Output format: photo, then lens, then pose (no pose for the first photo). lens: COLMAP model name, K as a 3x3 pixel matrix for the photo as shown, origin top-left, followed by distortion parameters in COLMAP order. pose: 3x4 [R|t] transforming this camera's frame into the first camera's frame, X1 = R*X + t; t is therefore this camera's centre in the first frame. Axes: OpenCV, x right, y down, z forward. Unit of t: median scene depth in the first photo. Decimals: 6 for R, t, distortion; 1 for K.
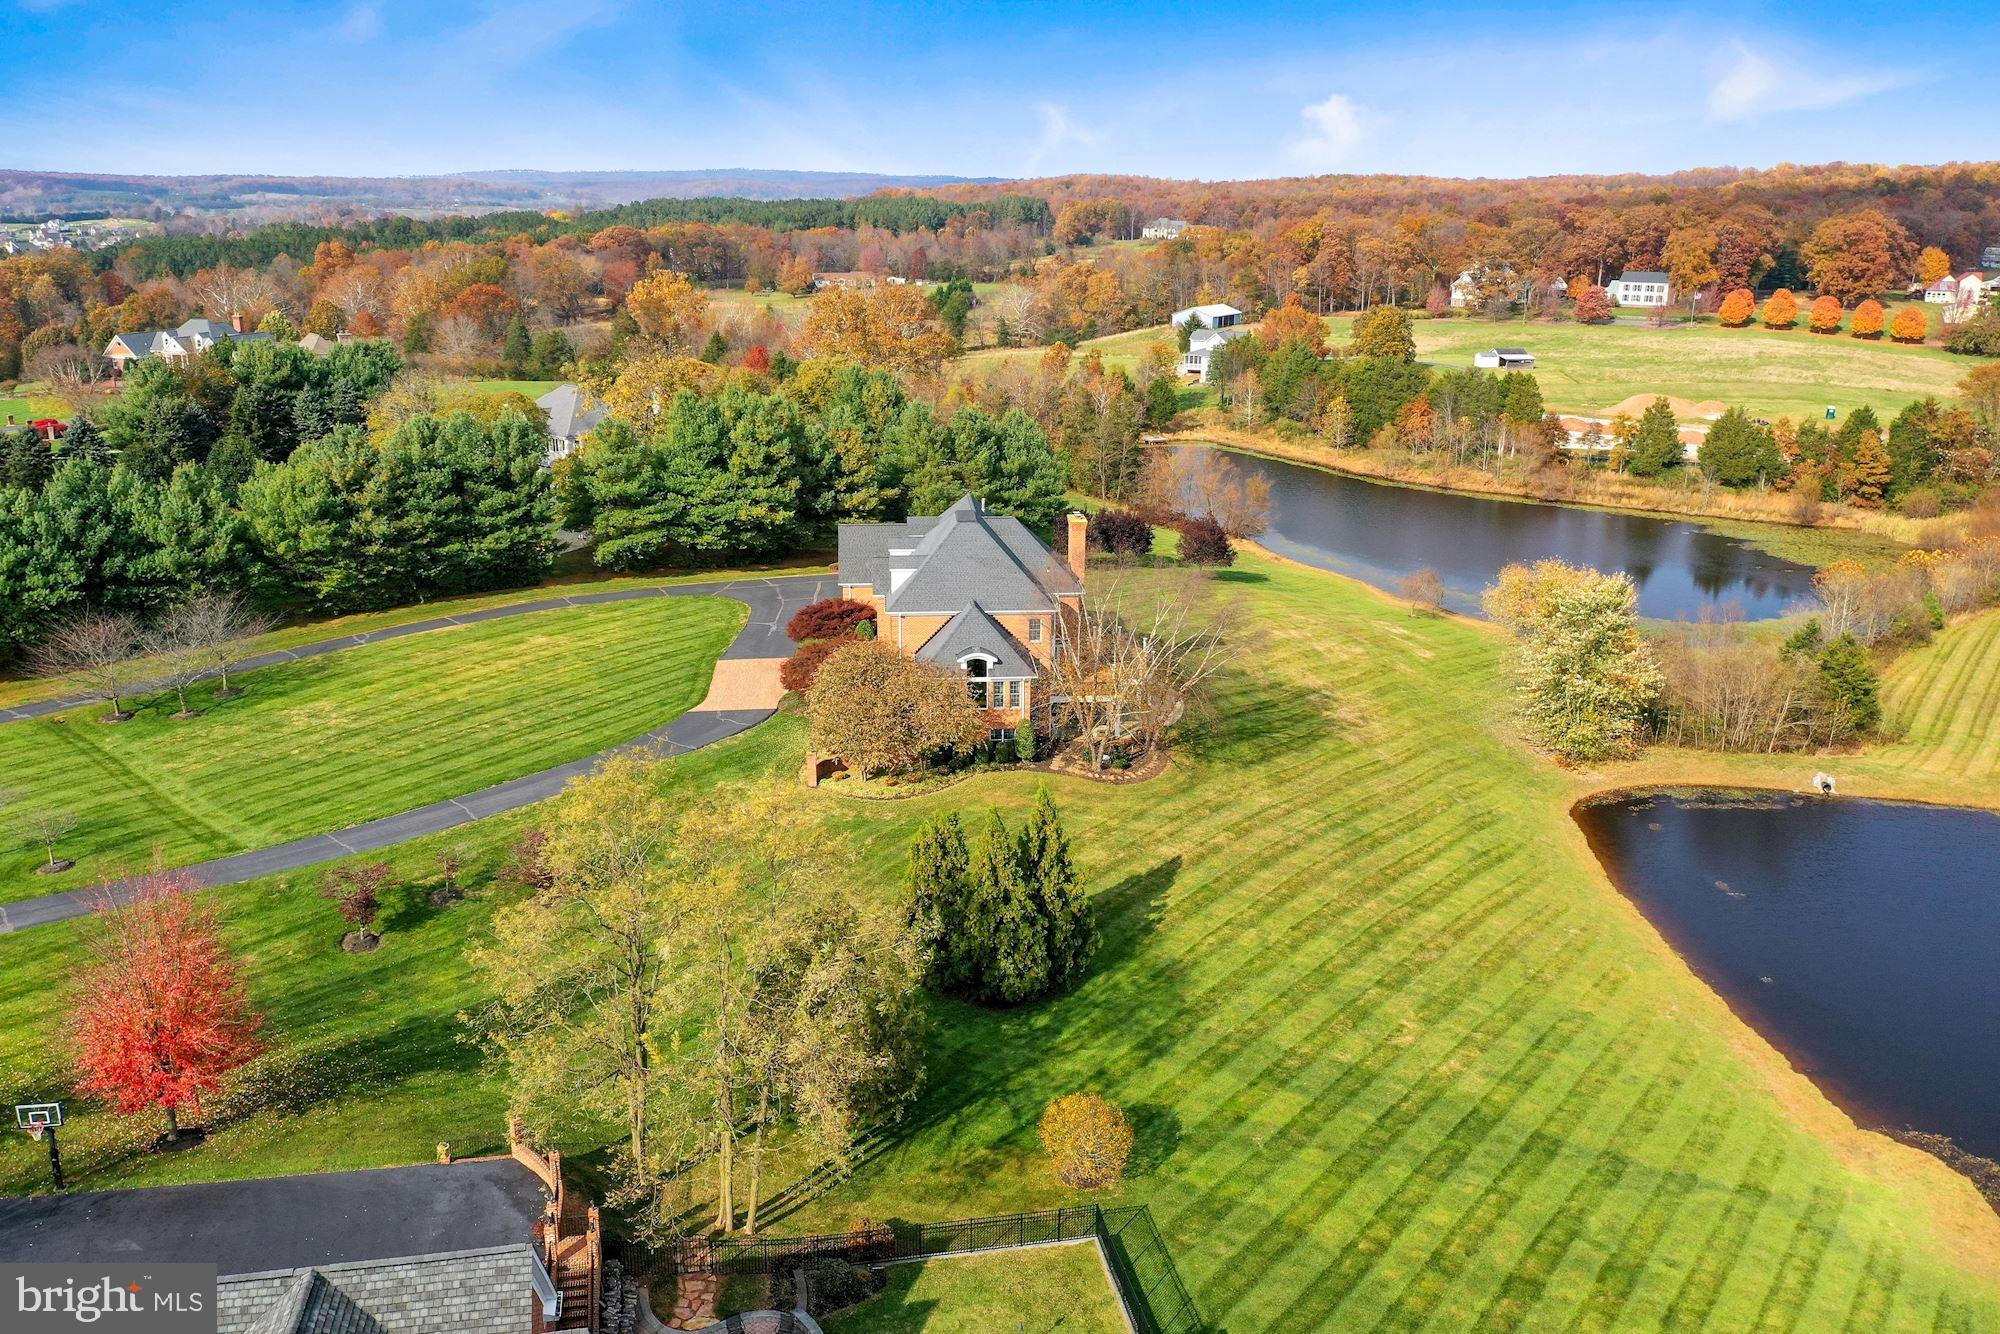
lens RADIAL K [[1621.6, 0, 1000.0], [0, 1621.6, 667.0], [0, 0, 1]] dist [-0.006374, -0.003866]
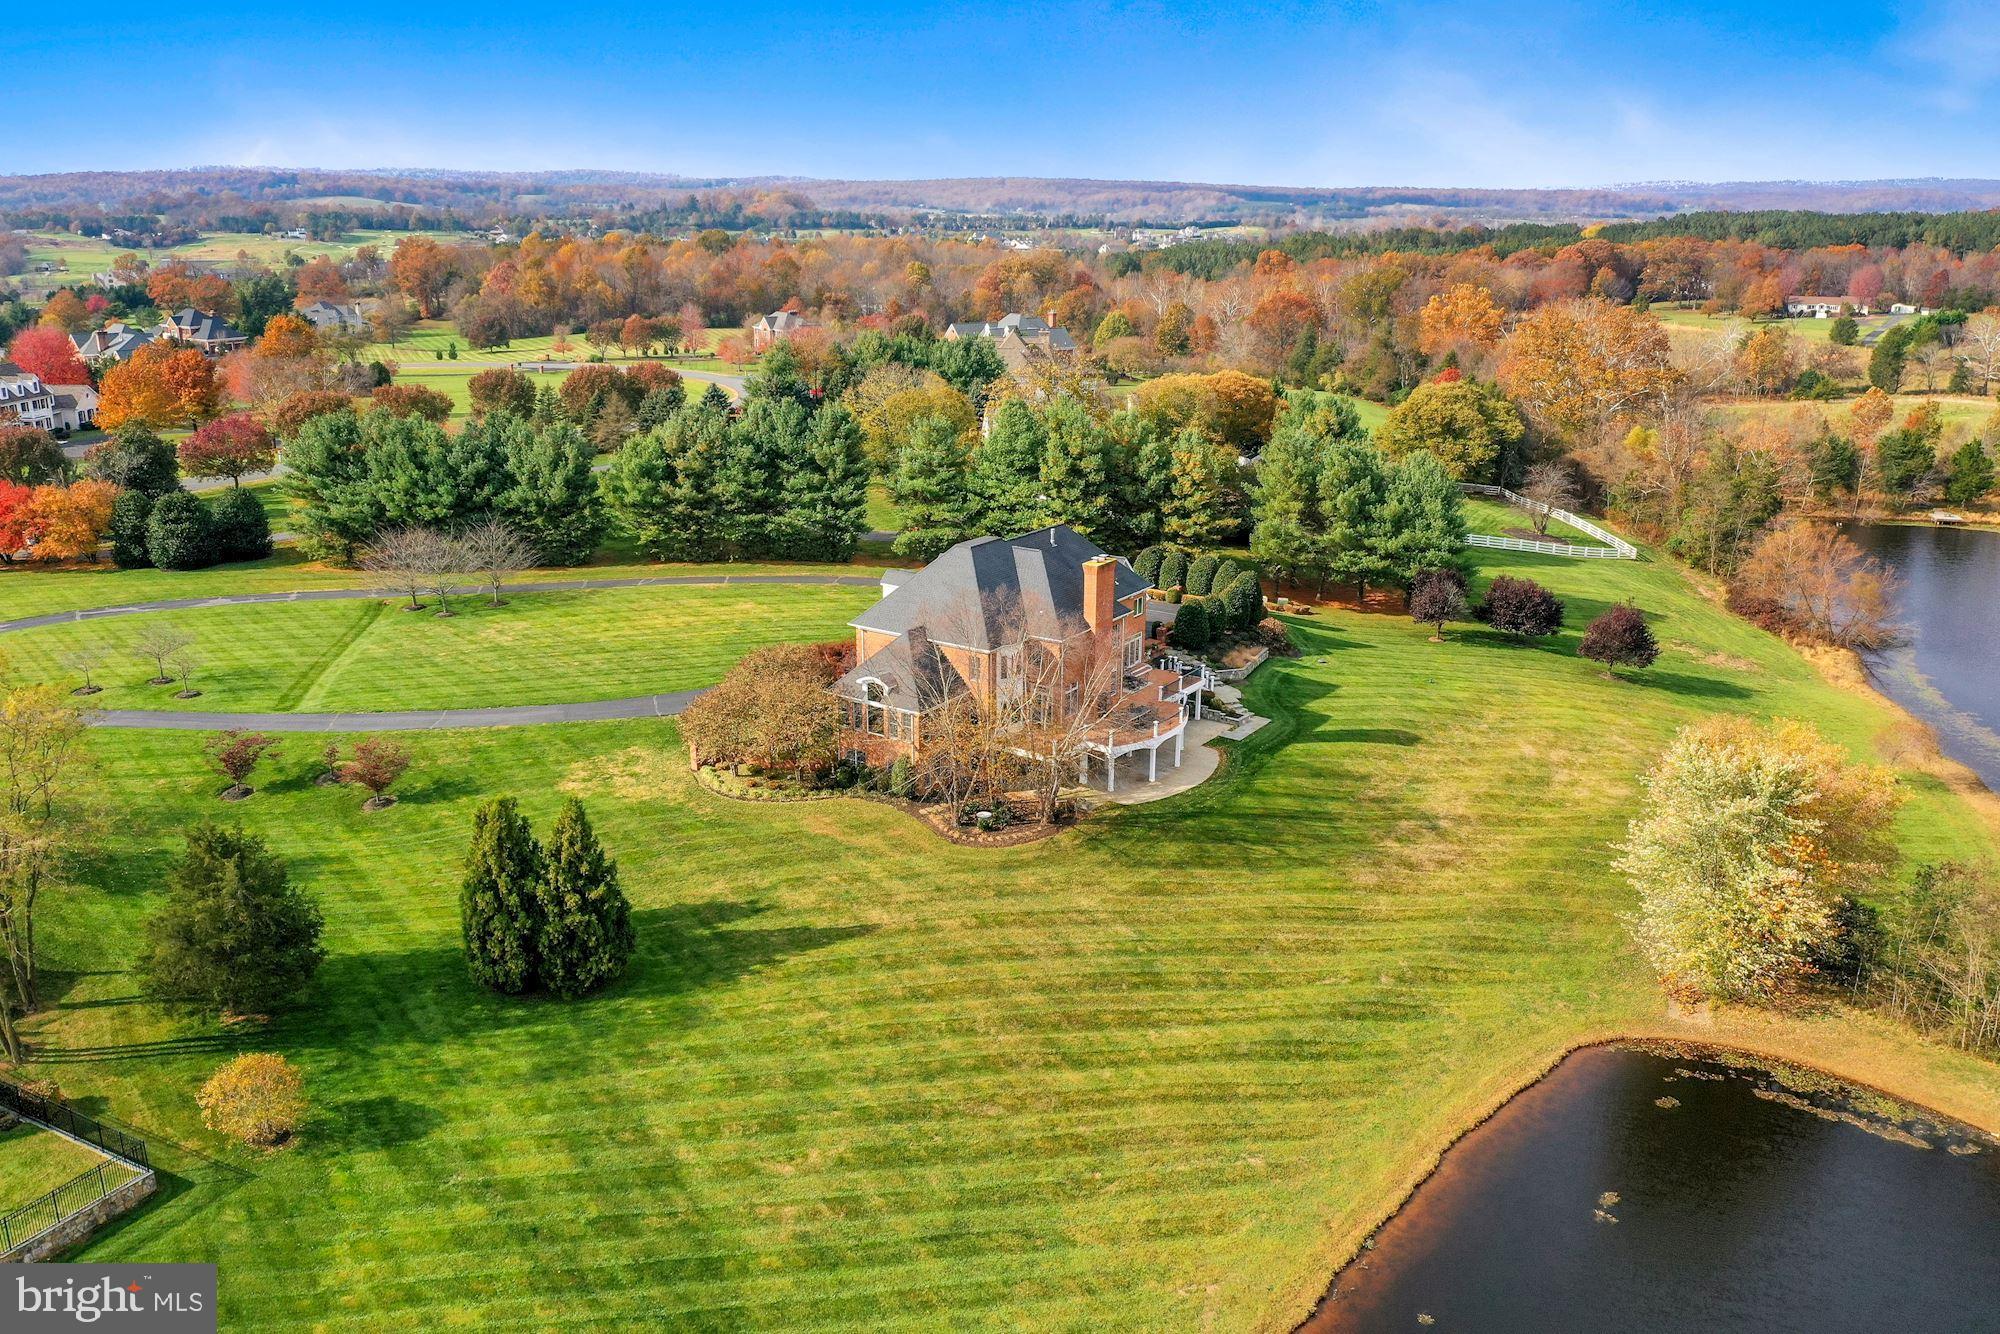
lens RADIAL K [[1592.9, 0, 1000.0], [0, 1592.9, 667.0], [0, 0, 1]] dist [-0.003218, -0.004243]
pose [[0.771993, 0.178916, -0.609931, 0.475132], [-0.180163, 0.981807, 0.059968, -0.064765], [0.609564, 0.063593, 0.790182, 0.213237]]
